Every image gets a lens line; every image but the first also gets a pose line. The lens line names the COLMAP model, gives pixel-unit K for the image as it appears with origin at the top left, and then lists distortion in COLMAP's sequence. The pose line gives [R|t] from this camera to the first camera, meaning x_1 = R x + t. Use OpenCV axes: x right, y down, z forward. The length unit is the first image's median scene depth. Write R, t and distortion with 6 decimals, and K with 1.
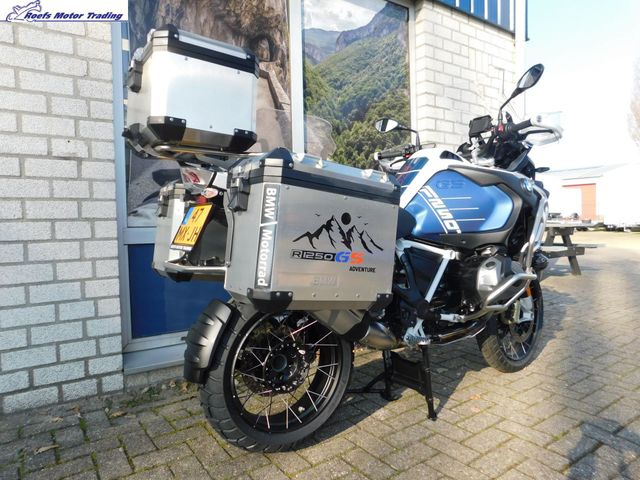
lens RADIAL K [[438.7, 0, 320.0], [0, 438.7, 240.0], [0, 0, 1]] dist [-0.079793, 0.070574]
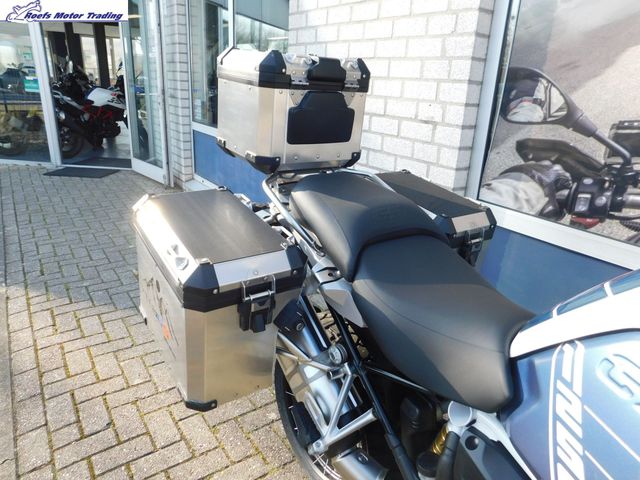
lens RADIAL K [[438.7, 0, 320.0], [0, 438.7, 240.0], [0, 0, 1]] dist [-0.079793, 0.070574]
pose [[0.003755, 0.360351, -0.932809, 0.478960], [-0.091607, 0.929017, 0.358518, -0.274208], [0.995788, 0.084105, 0.036499, 0.722738]]
